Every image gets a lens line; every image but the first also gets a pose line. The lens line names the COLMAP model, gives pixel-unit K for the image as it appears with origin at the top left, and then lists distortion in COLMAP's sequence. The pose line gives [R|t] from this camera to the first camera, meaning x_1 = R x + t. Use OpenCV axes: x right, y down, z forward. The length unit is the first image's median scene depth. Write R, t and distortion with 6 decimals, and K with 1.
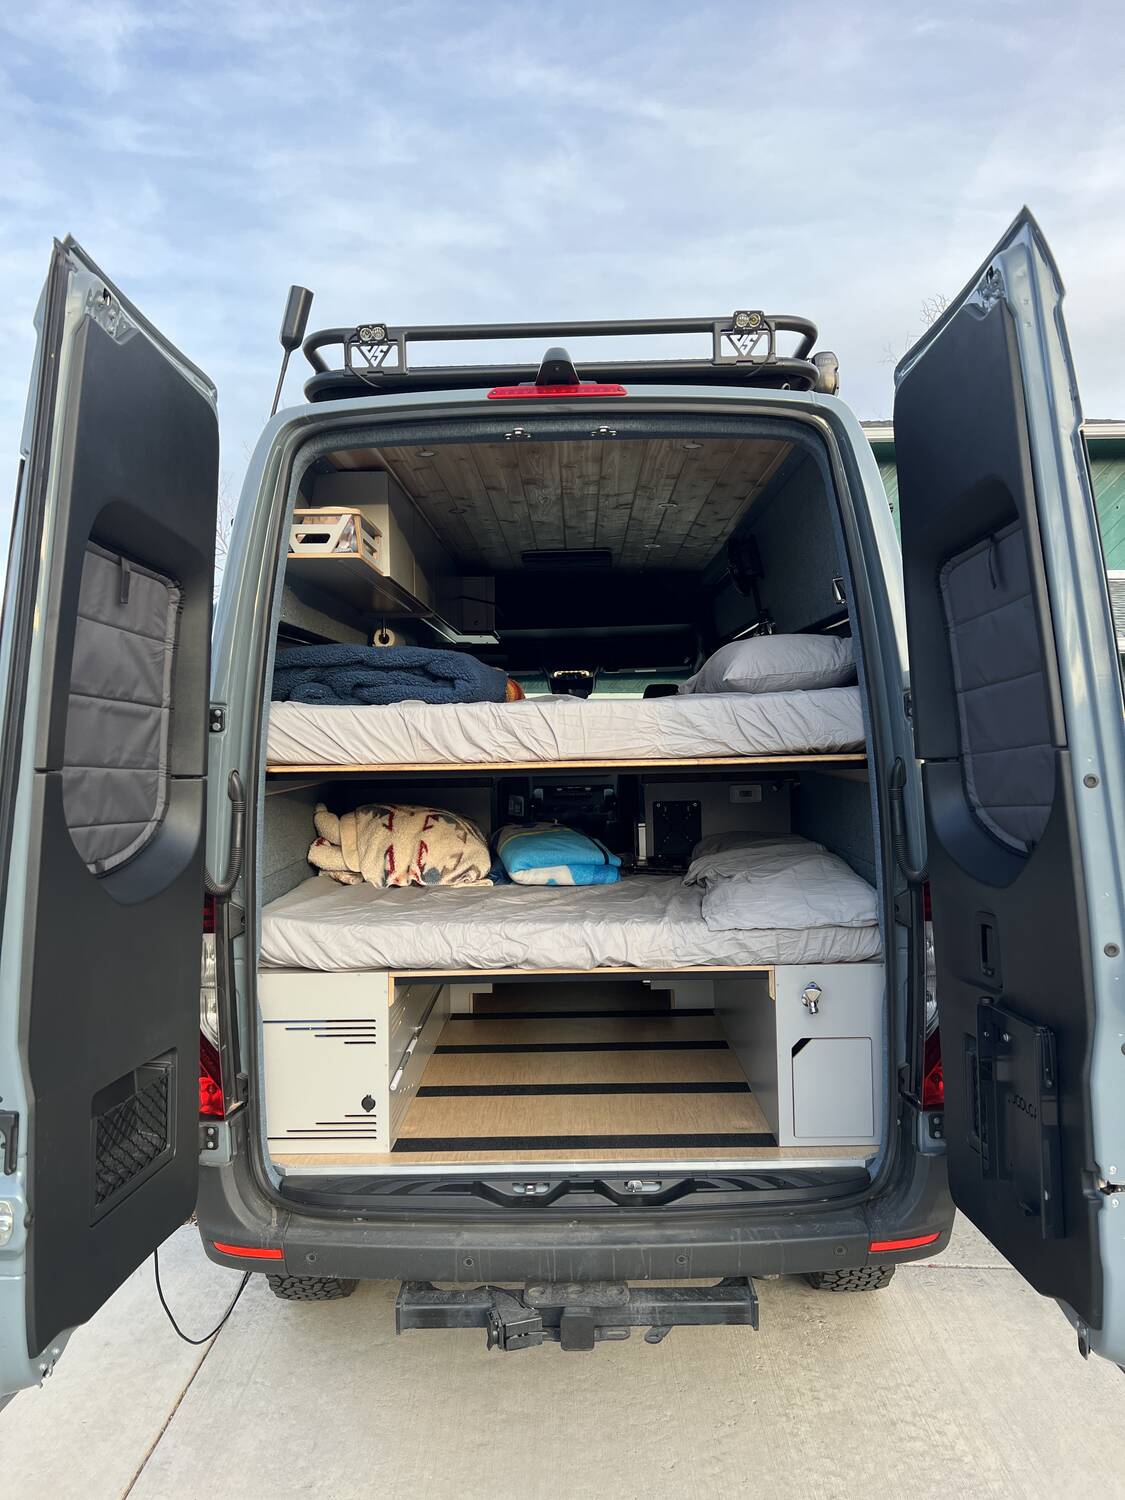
lens RADIAL K [[1132.4, 0, 538.0], [0, 1132.4, 742.7], [0, 0, 1]] dist [0.188727, -0.546068]
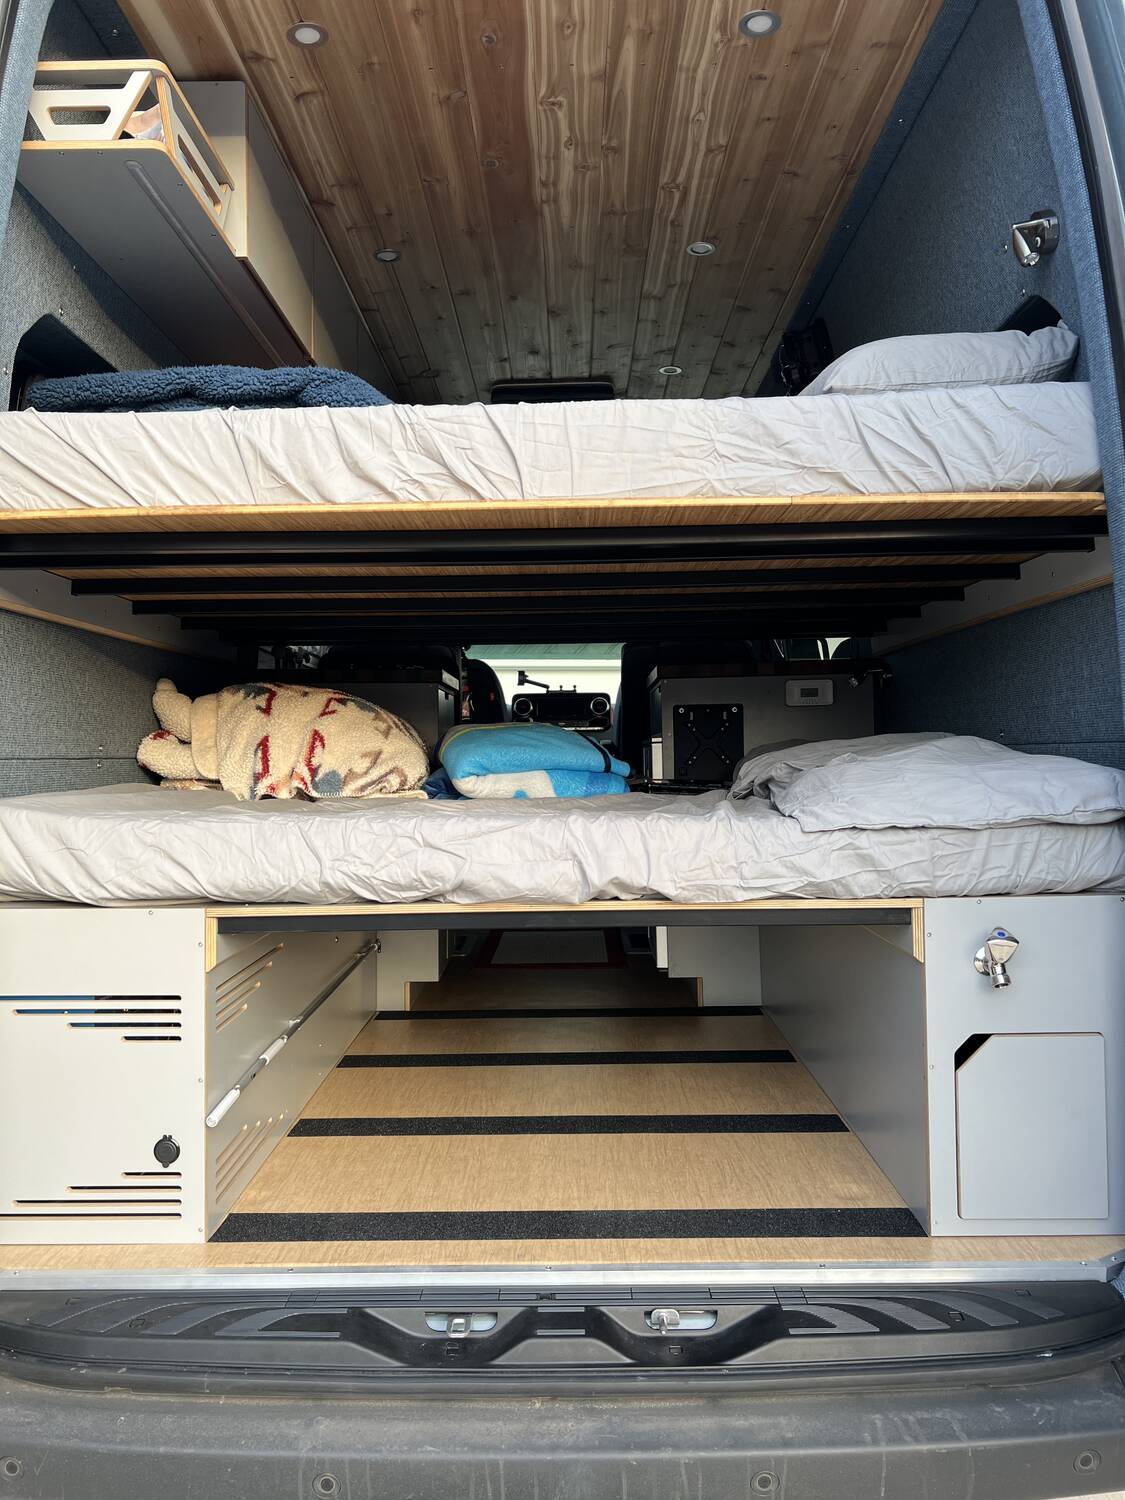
lens RADIAL K [[1131.2, 0, 531.7], [0, 1131.2, 747.2], [0, 0, 1]] dist [0.083835, -0.125421]
pose [[0.999979, 0.006420, 0.000583, 0.022183], [-0.006407, 0.999767, -0.020591, 0.136440], [-0.000715, 0.020587, 0.999788, 0.465775]]
